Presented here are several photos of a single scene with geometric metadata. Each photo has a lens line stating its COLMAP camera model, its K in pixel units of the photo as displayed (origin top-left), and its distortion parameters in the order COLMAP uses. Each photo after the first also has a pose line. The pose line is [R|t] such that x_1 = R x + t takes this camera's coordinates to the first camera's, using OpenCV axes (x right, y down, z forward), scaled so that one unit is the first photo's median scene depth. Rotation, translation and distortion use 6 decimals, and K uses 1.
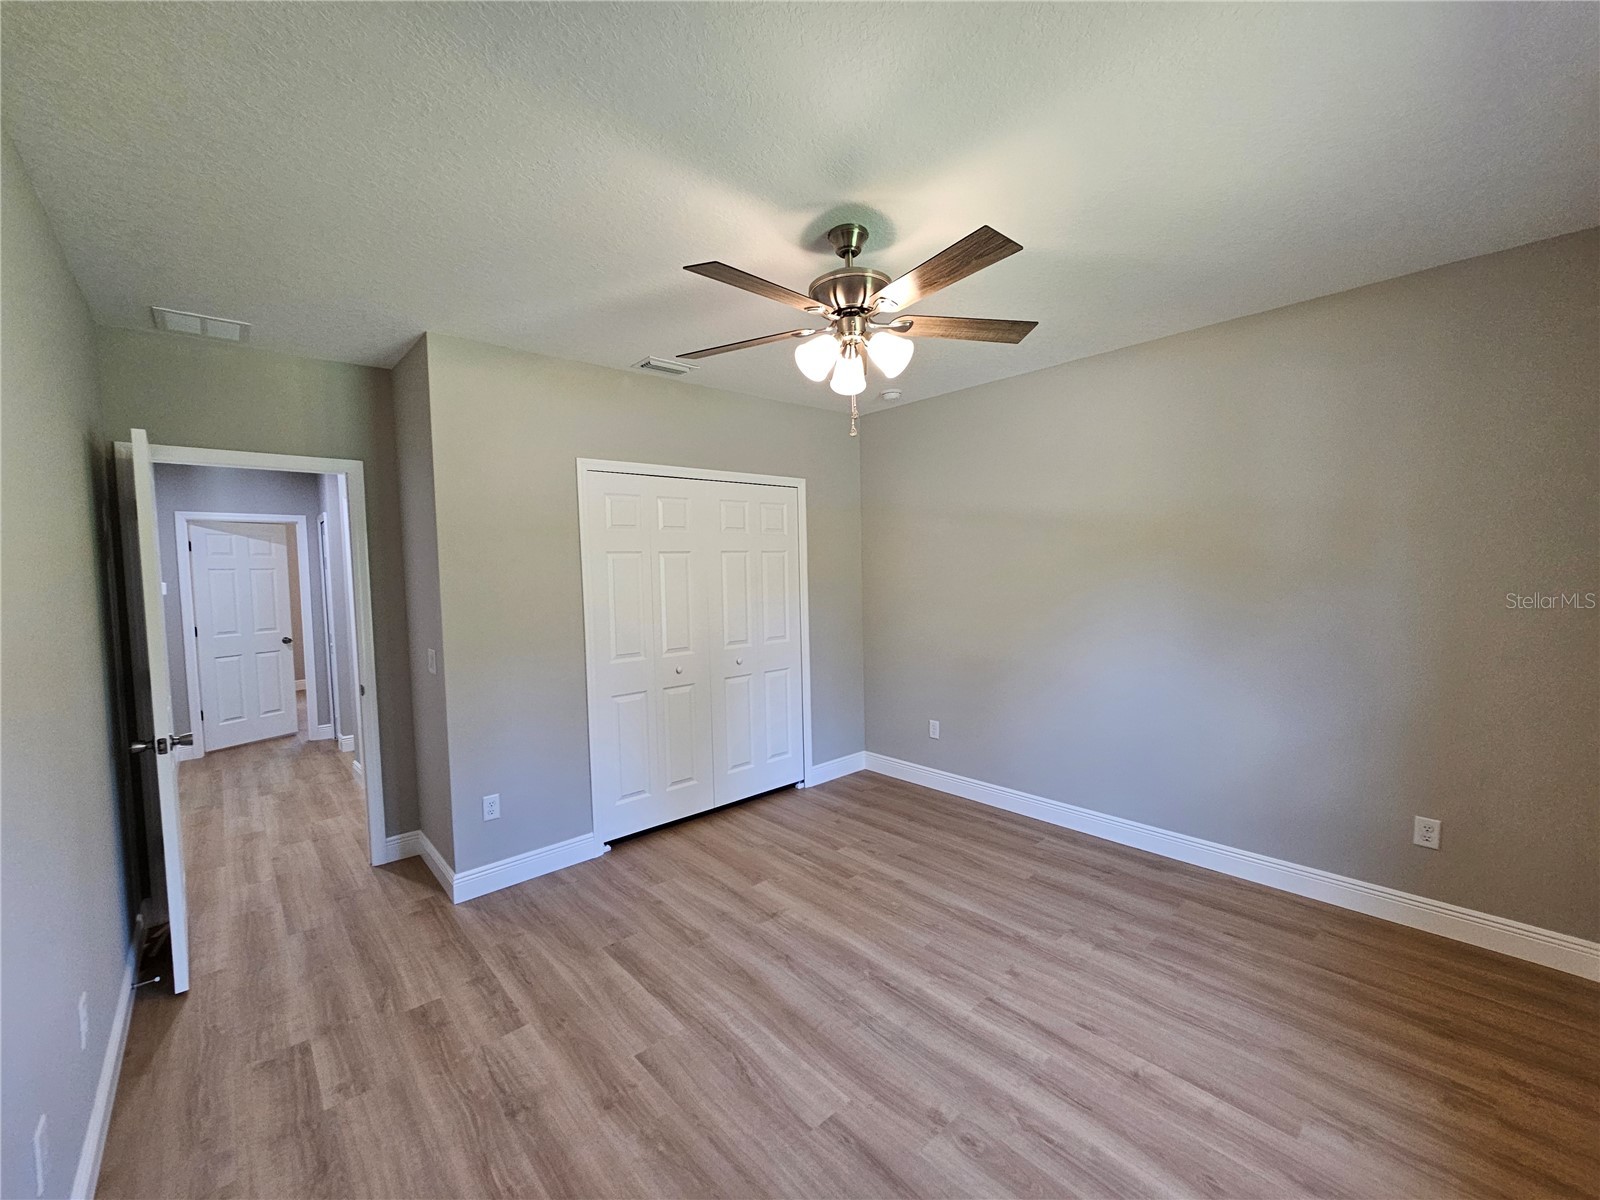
lens RADIAL K [[651.7, 0, 798.1], [0, 651.7, 595.6], [0, 0, 1]] dist [-0.003172, 0.001643]
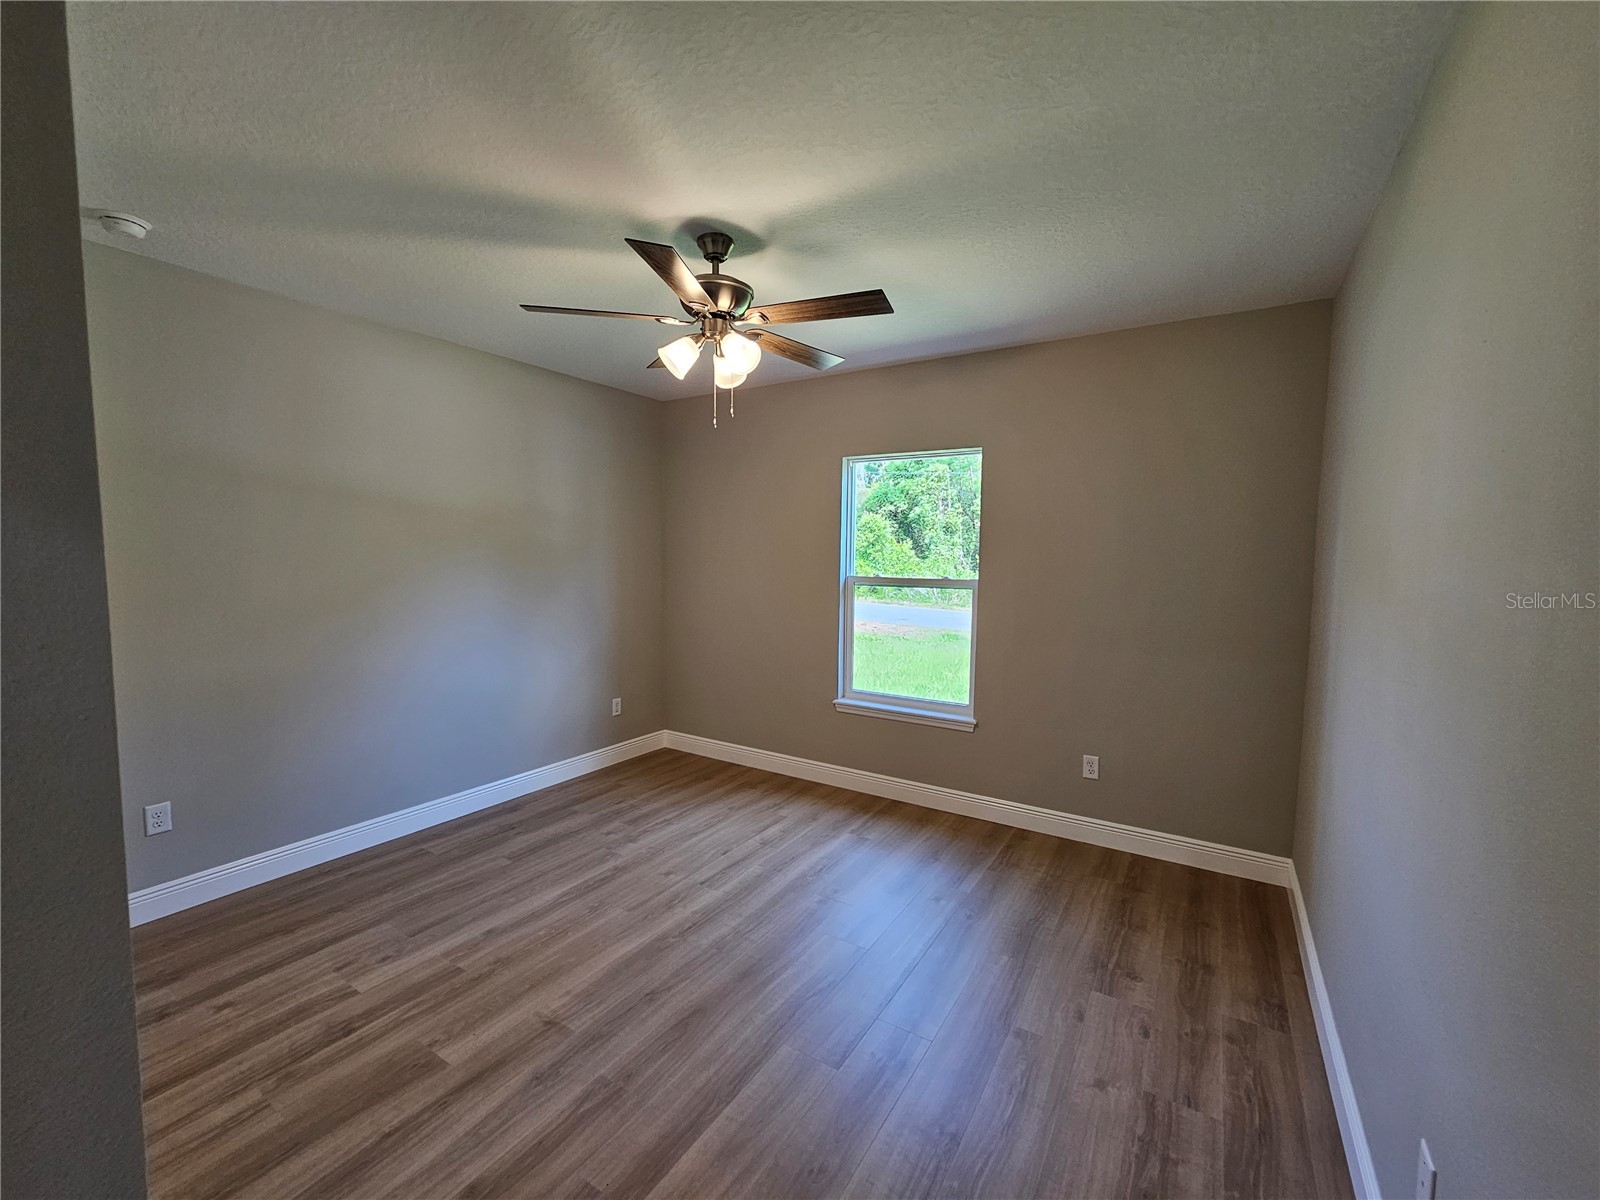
lens RADIAL K [[651.7, 0, 792.6], [0, 651.7, 592.1], [0, 0, 1]] dist [-0.003172, 0.001643]
pose [[-0.259301, -0.034950, 0.965164, -0.808834], [0.038068, 0.998199, 0.046373, -0.010248], [-0.965046, 0.048767, -0.257503, 0.929042]]
